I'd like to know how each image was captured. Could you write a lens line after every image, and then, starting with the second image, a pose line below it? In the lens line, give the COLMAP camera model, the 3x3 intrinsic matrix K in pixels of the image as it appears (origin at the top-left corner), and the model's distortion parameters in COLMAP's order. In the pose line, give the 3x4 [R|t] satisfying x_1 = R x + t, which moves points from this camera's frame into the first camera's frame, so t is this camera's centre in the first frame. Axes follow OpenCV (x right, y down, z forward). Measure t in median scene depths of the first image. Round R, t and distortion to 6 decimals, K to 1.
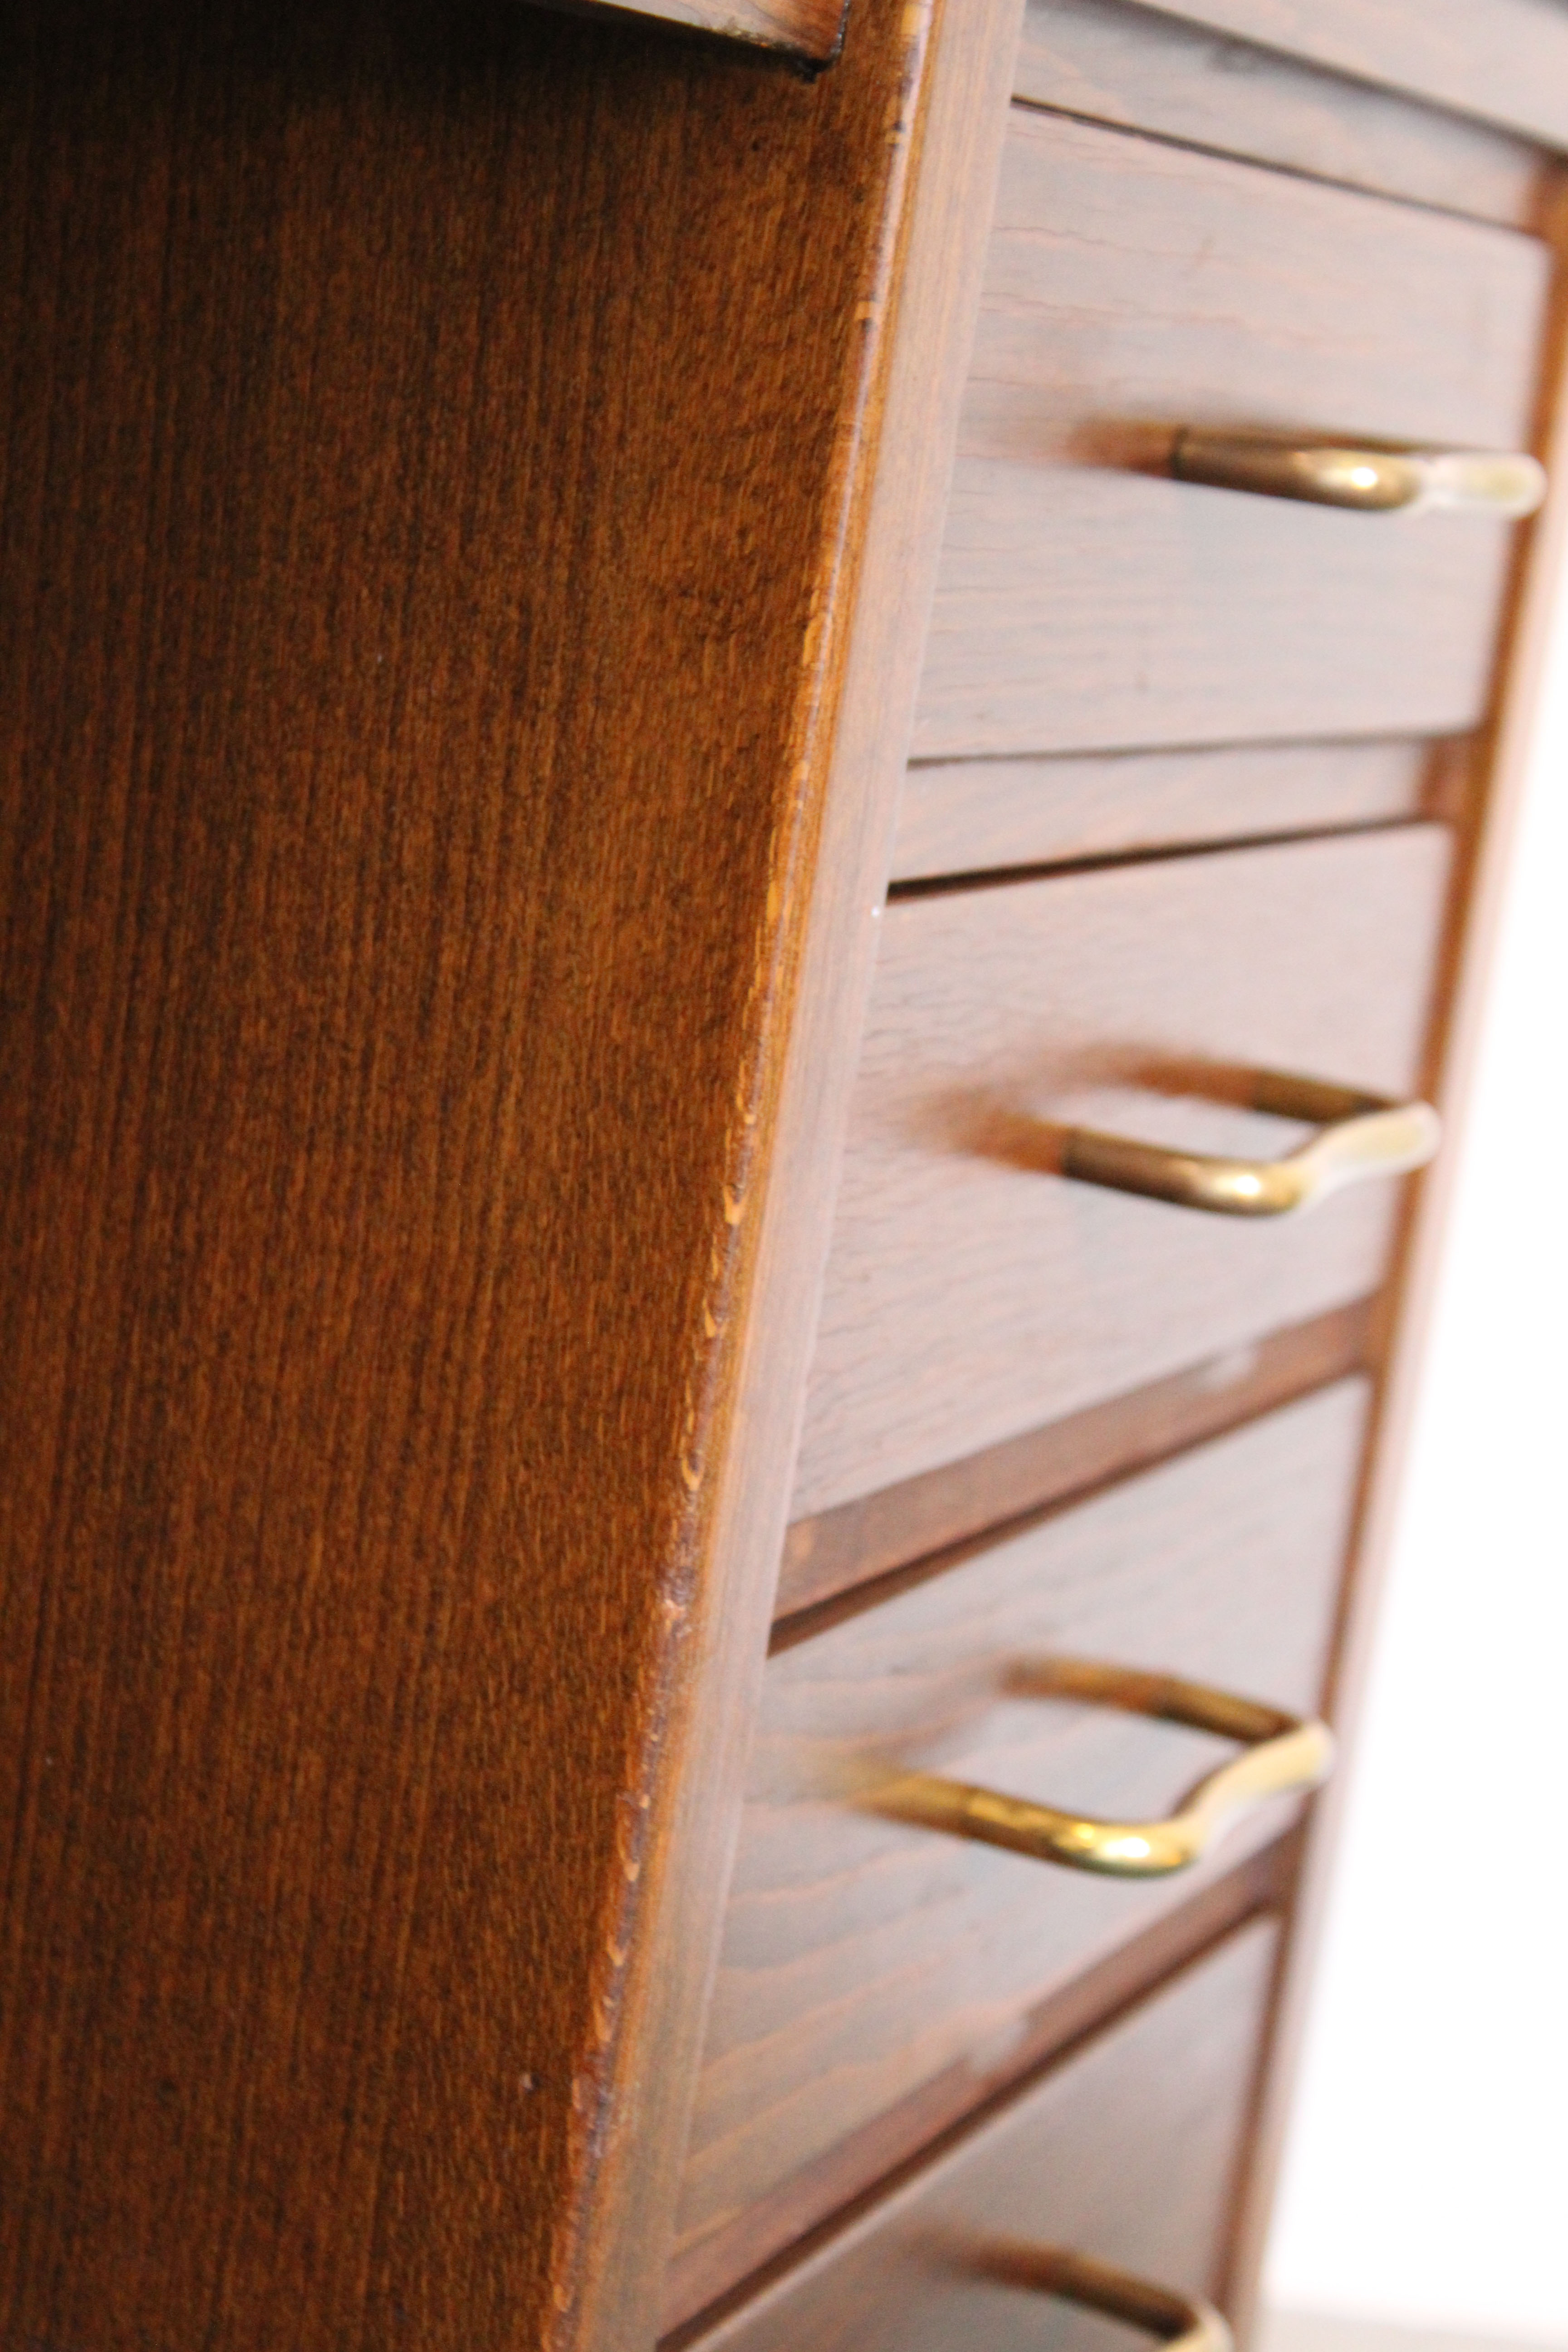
lens RADIAL K [[5374.9, 0, 784.0], [0, 5374.9, 1176.0], [0, 0, 1]] dist [0.054476, 0.207697]
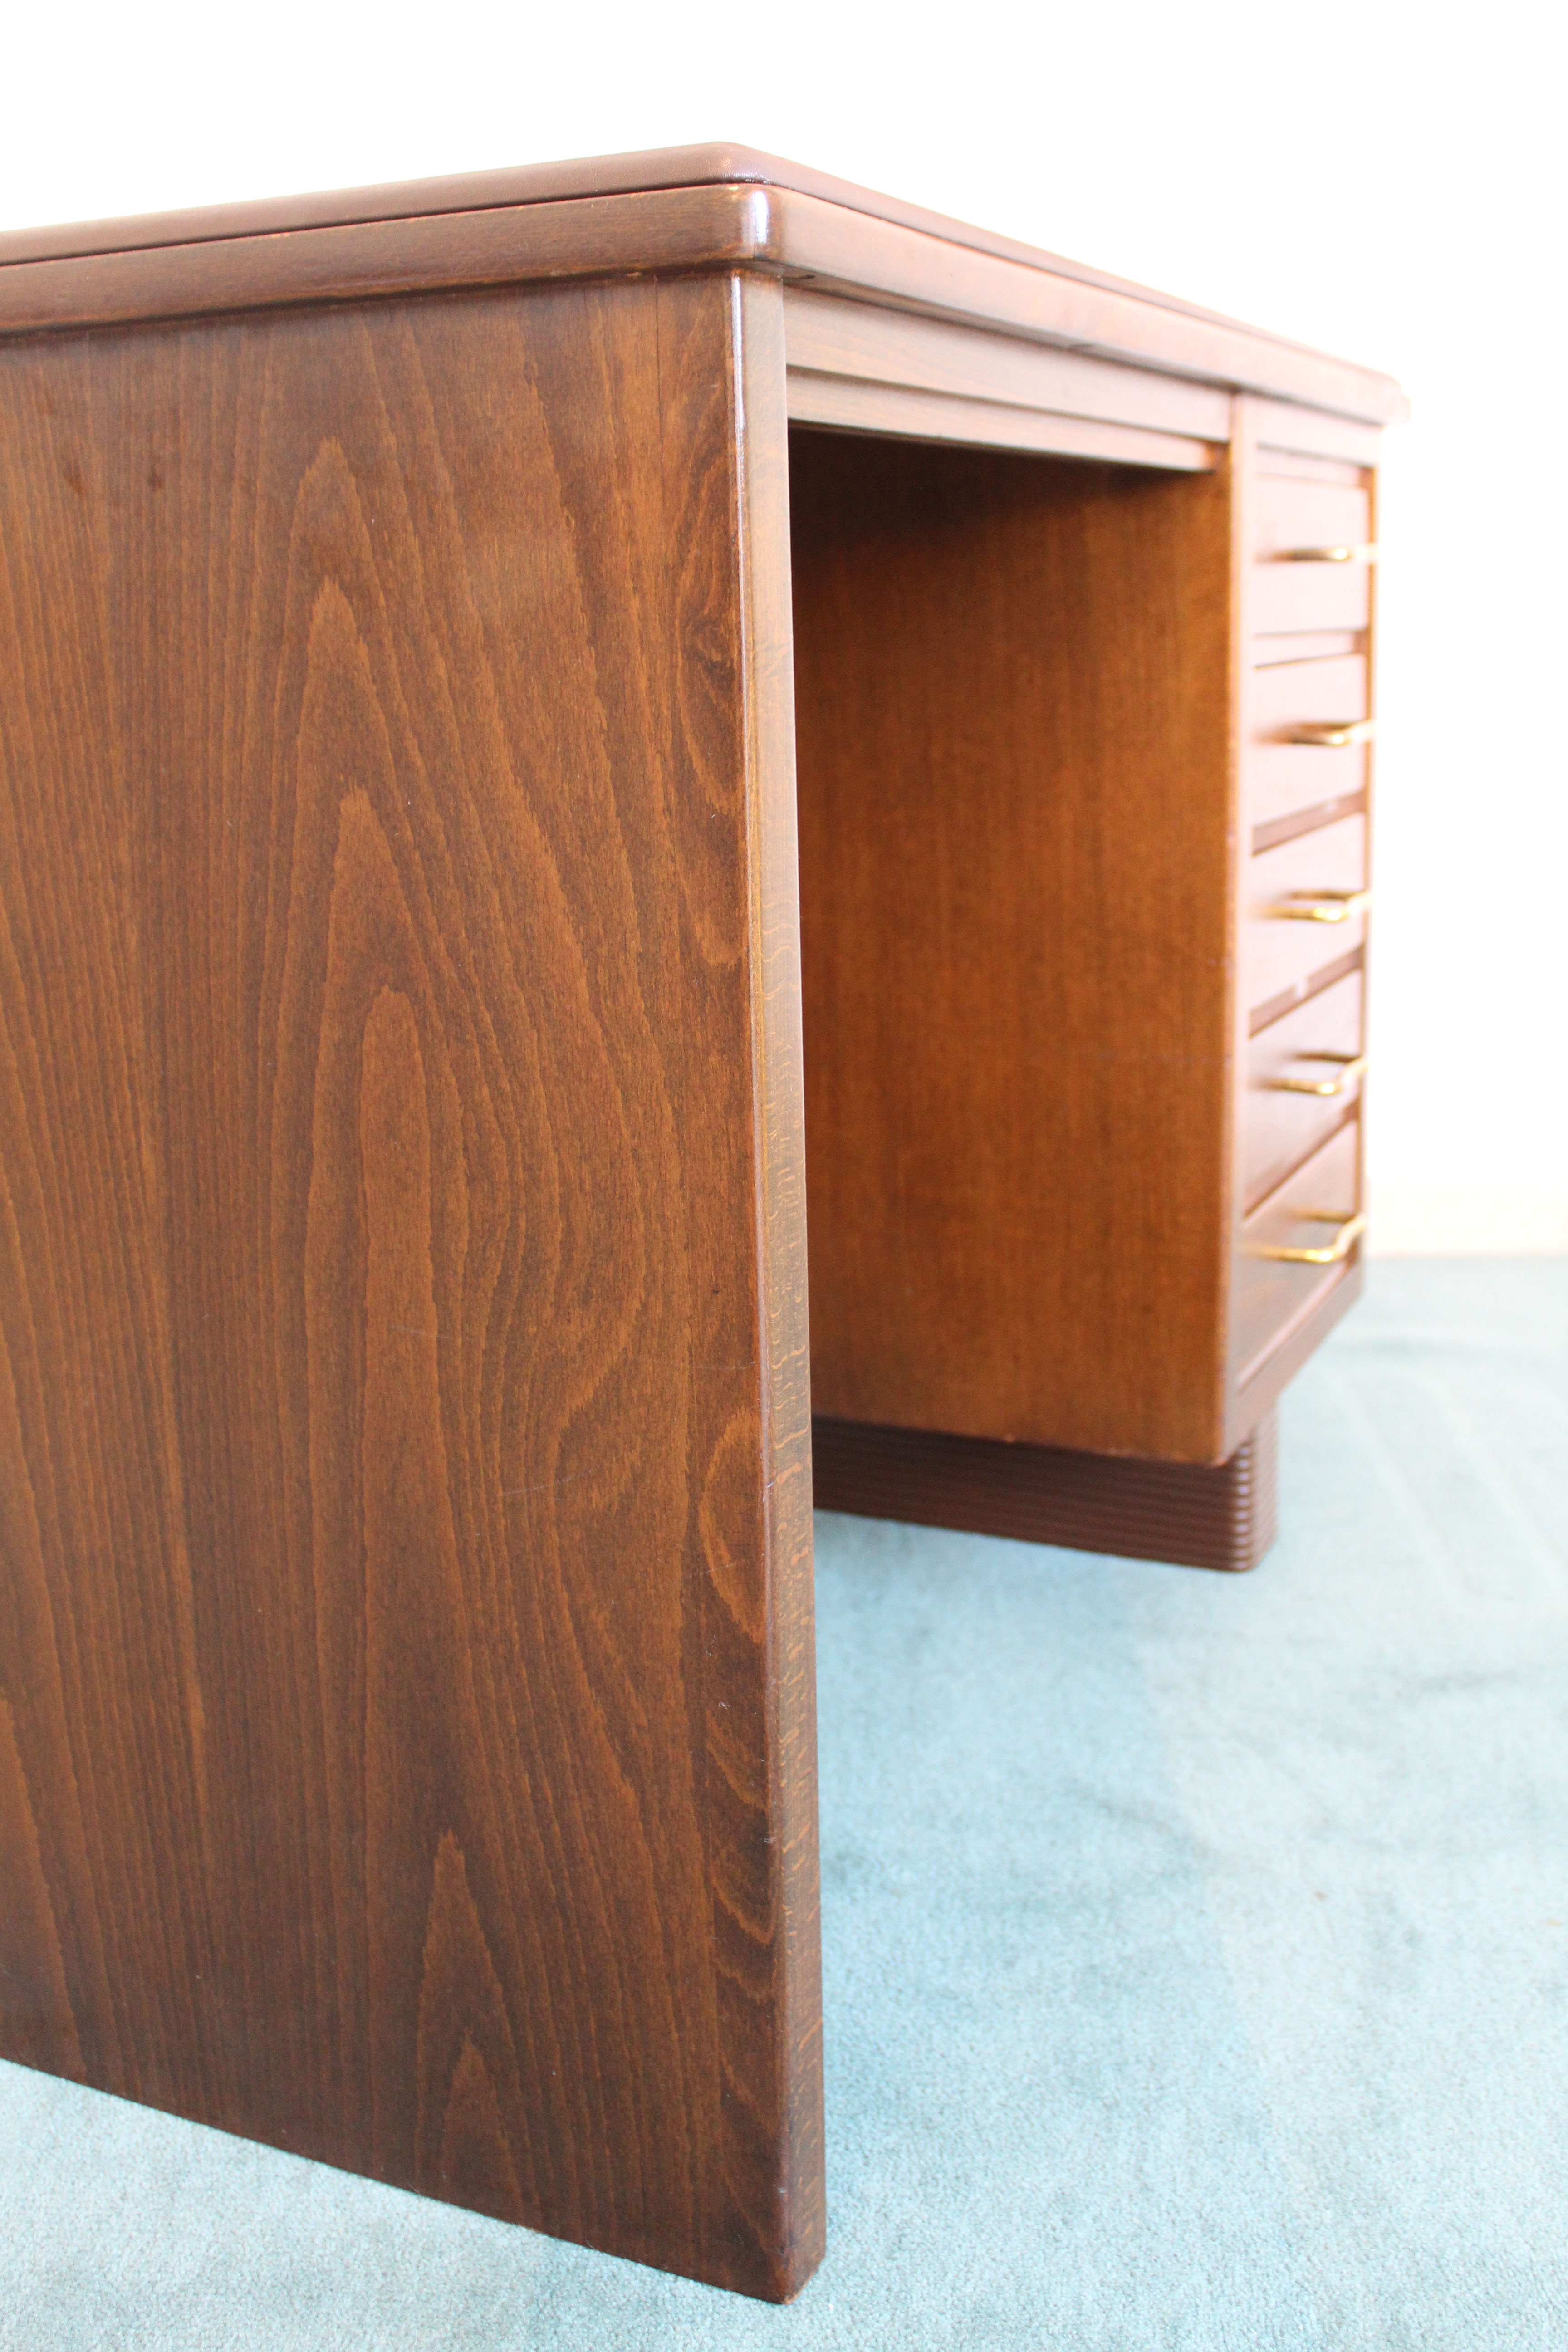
lens RADIAL K [[2463.9, 0, 852.4], [0, 2463.9, 1183.4], [0, 0, 1]] dist [-0.147890, 0.158737]
pose [[0.985012, -0.158854, -0.067201, -0.220799], [0.163384, 0.984192, 0.068349, 0.159901], [0.055282, -0.078304, 0.995396, -0.918830]]
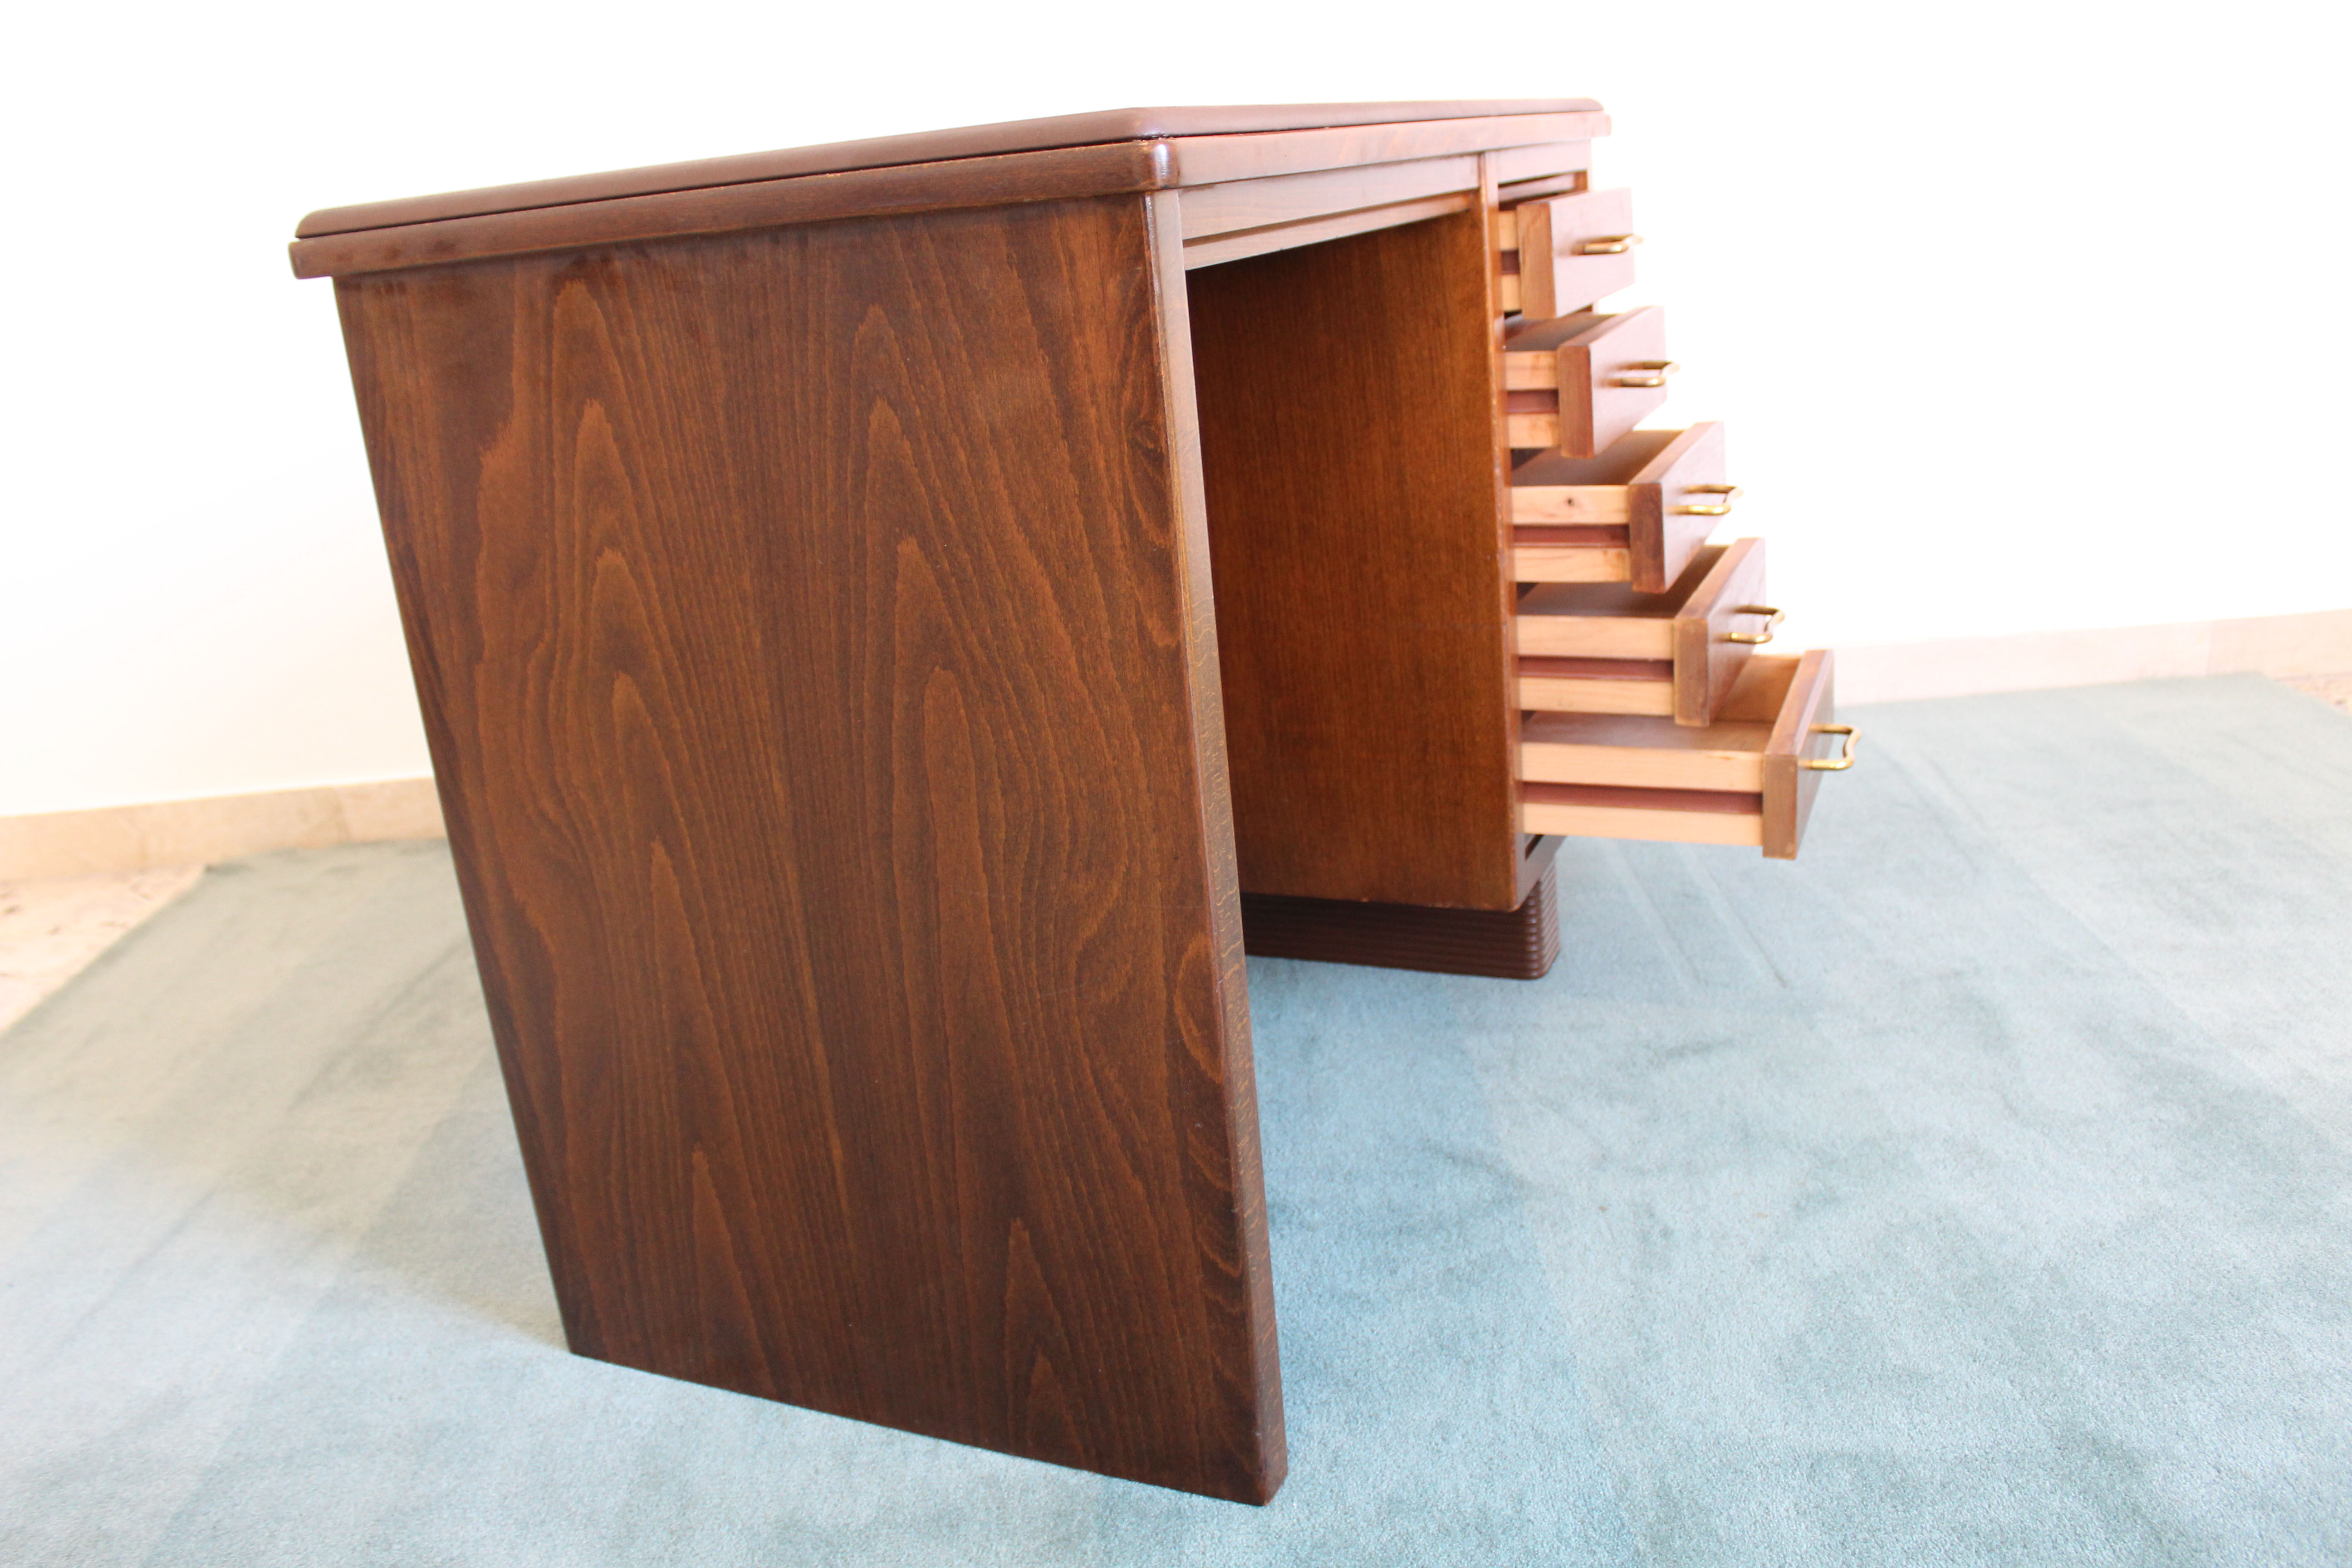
lens RADIAL K [[1991.4, 0, 1264.5], [0, 1991.4, 792.1], [0, 0, 1]] dist [-0.210892, 0.234216]
pose [[0.973235, -0.223023, -0.055450, -0.220789], [0.228960, 0.961742, 0.150434, 0.033675], [0.019778, -0.159103, 0.987064, -1.160228]]
